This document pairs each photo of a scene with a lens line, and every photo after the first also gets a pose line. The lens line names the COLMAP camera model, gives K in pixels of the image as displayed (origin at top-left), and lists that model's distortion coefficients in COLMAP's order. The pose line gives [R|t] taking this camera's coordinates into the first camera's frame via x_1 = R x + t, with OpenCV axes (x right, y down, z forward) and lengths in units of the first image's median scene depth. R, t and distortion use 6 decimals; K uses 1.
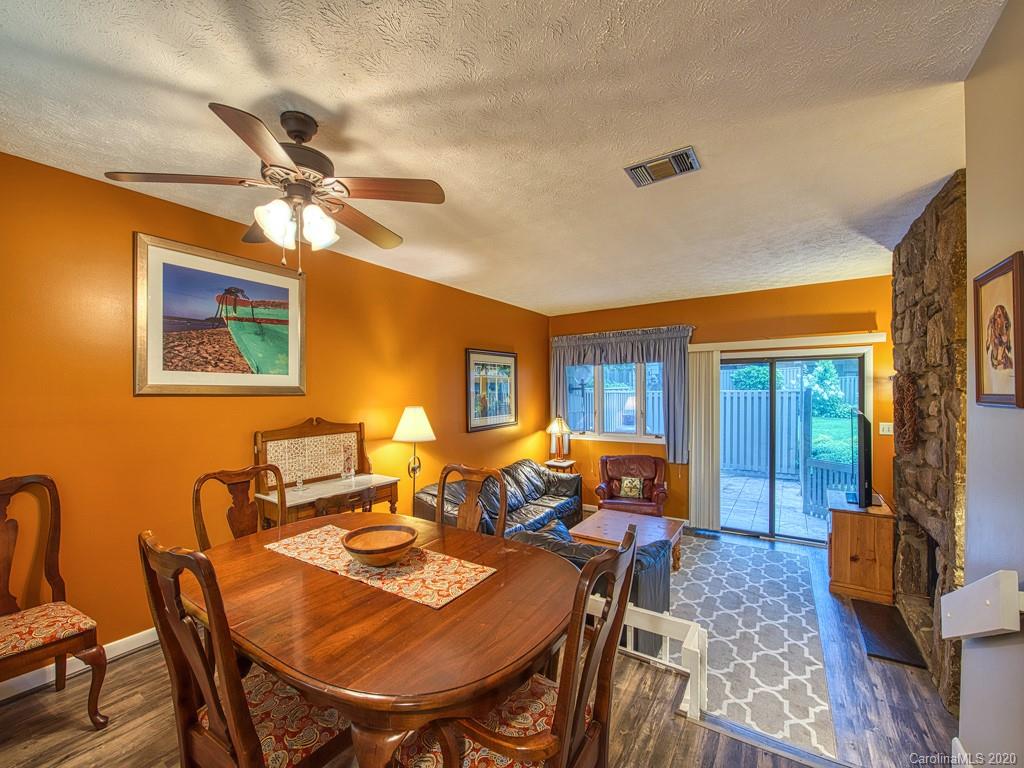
lens RADIAL K [[415.8, 0, 509.5], [0, 415.8, 395.5], [0, 0, 1]] dist [-0.024051, -0.000161]
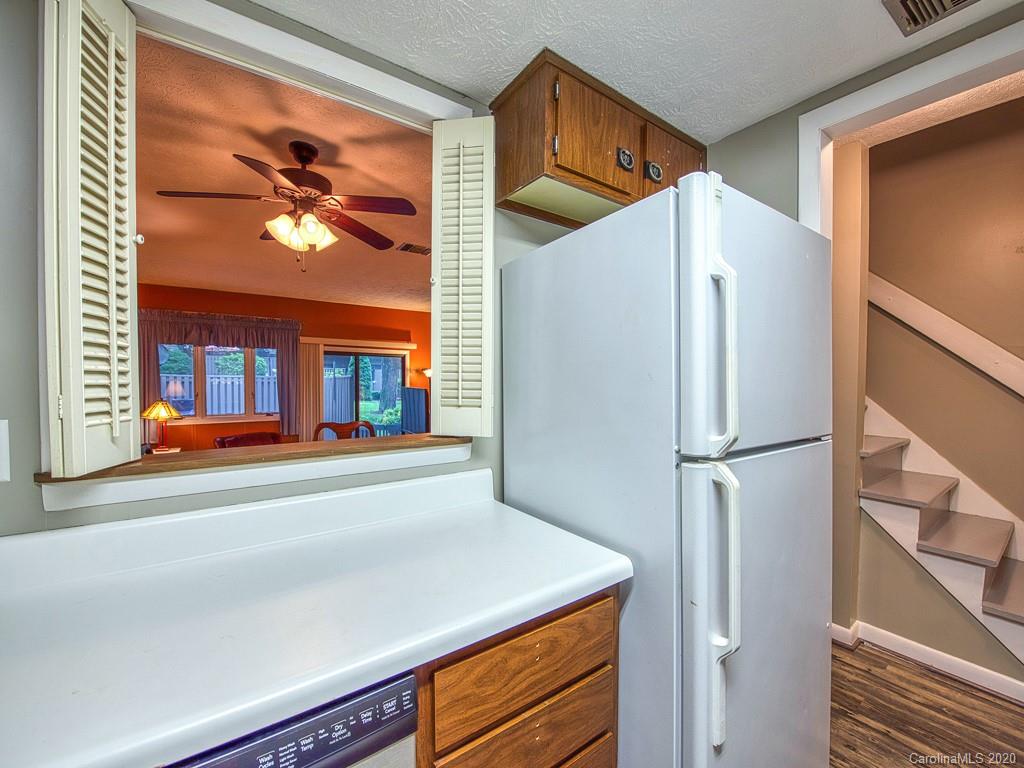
lens RADIAL K [[415.8, 0, 509.5], [0, 415.8, 395.5], [0, 0, 1]] dist [-0.024051, -0.000161]
pose [[0.359411, -0.024566, 0.932856, -0.496206], [-0.004805, 0.999591, 0.028175, 0.012833], [-0.933167, -0.014608, 0.359146, -0.013740]]
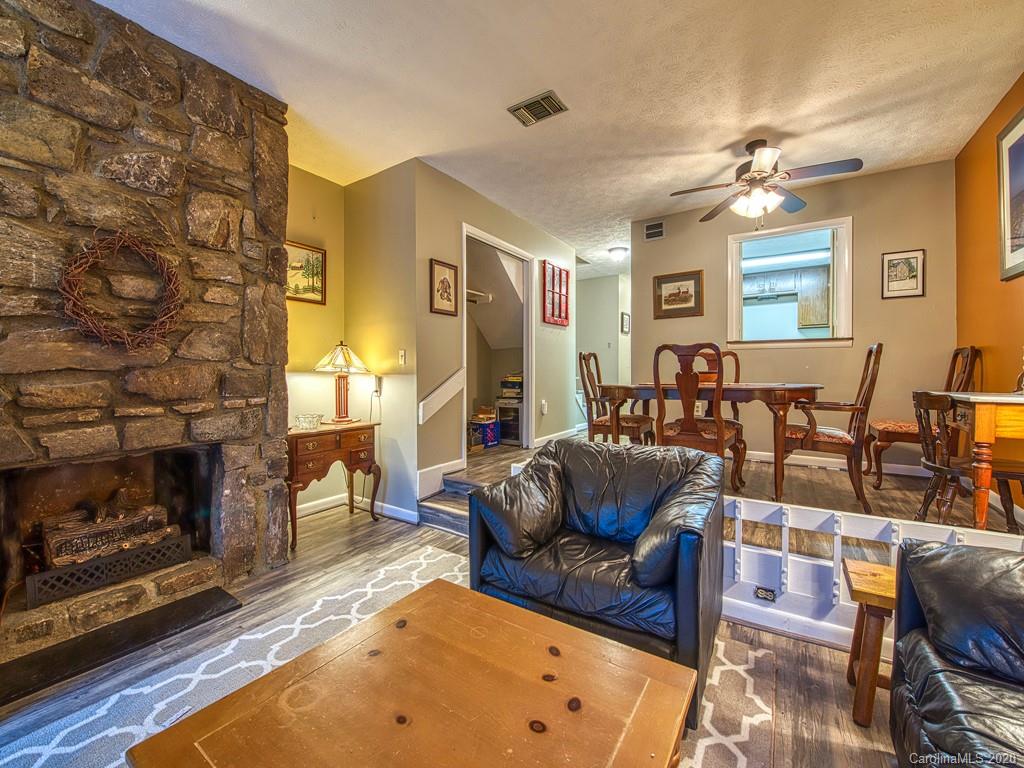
lens RADIAL K [[410.3, 0, 511.0], [0, 410.3, 377.8], [0, 0, 1]] dist [-0.020692, -0.000332]
pose [[-0.999948, 0.010143, 0.000829, 0.193024], [0.010159, 0.999721, 0.021324, 0.100960], [-0.000612, 0.021331, -0.999772, 0.949049]]
